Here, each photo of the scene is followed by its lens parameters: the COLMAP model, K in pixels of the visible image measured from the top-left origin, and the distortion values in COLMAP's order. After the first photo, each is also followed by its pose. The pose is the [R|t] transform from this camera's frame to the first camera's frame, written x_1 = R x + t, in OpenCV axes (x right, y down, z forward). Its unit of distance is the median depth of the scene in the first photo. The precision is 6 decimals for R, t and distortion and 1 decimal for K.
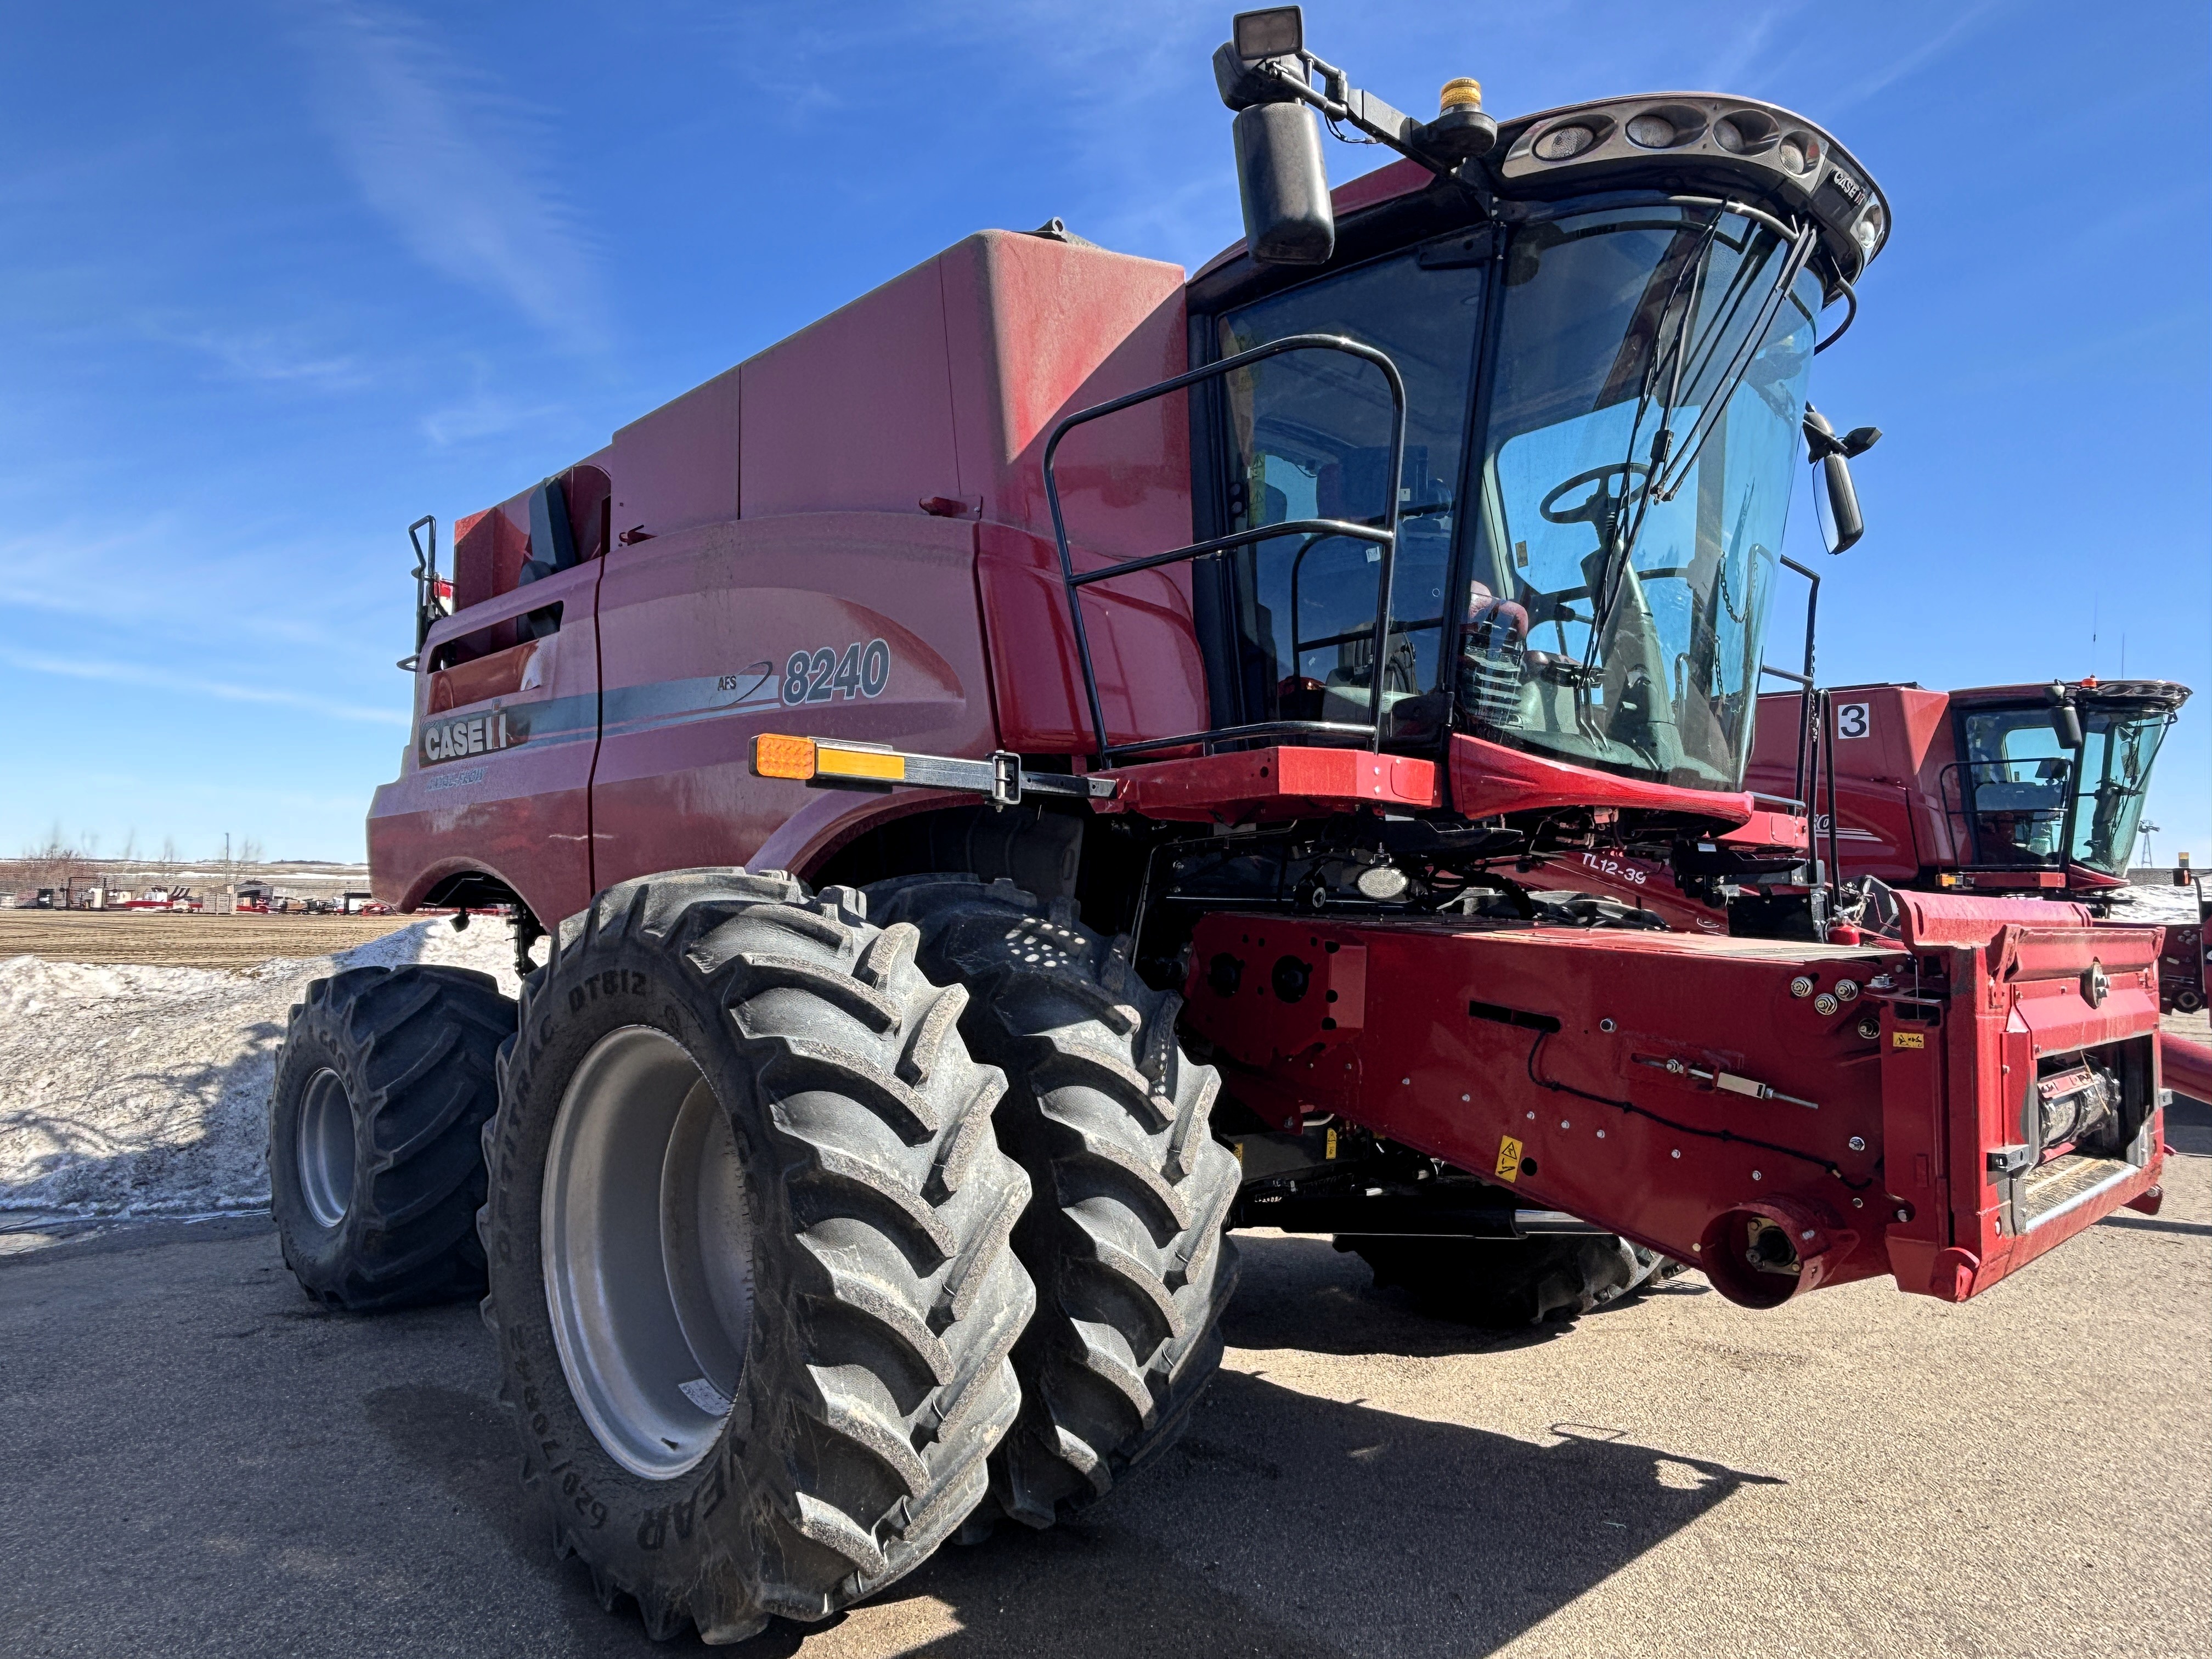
lens RADIAL K [[1443.6, 0, 1106.0], [0, 1443.6, 829.5], [0, 0, 1]] dist [-0.021631, -0.000712]
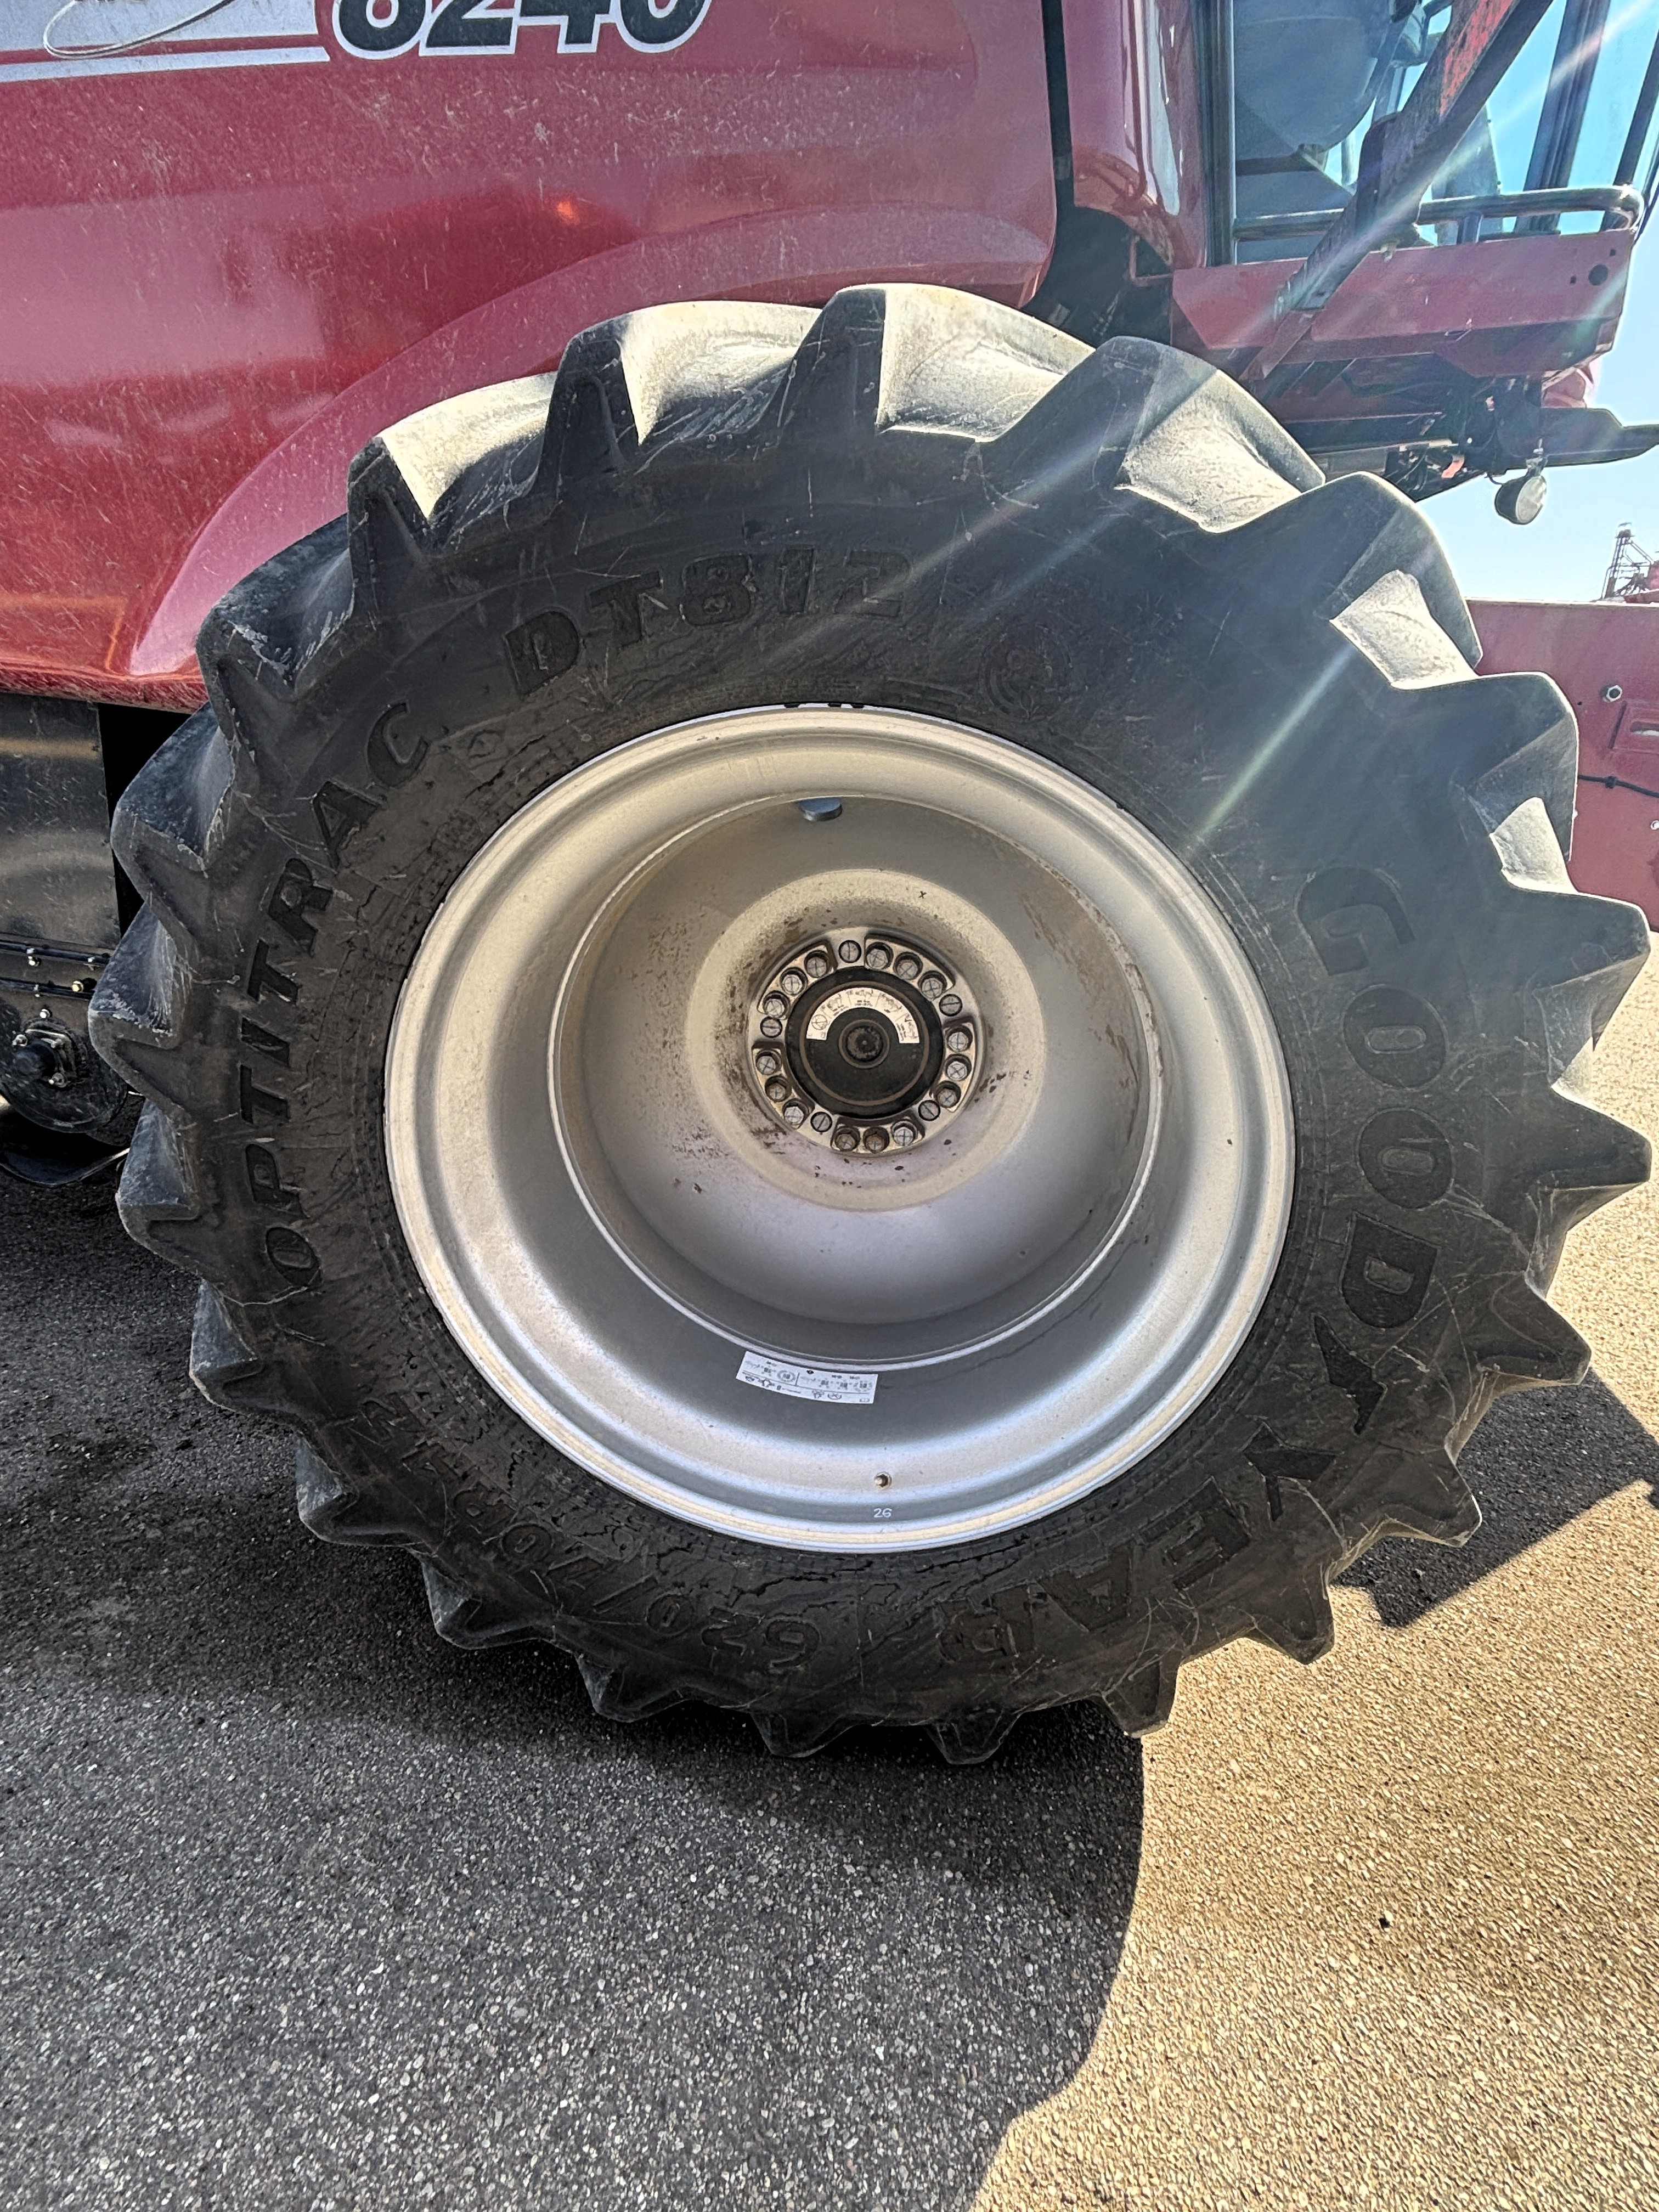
lens RADIAL K [[1122.0, 0, 829.5], [0, 1122.0, 1106.0], [0, 0, 1]] dist [-0.003116, -0.000978]
pose [[0.779501, -0.224832, 0.584661, -0.498987], [-0.023763, 0.922080, 0.386268, 0.110143], [-0.625950, -0.314990, 0.713420, 0.679017]]
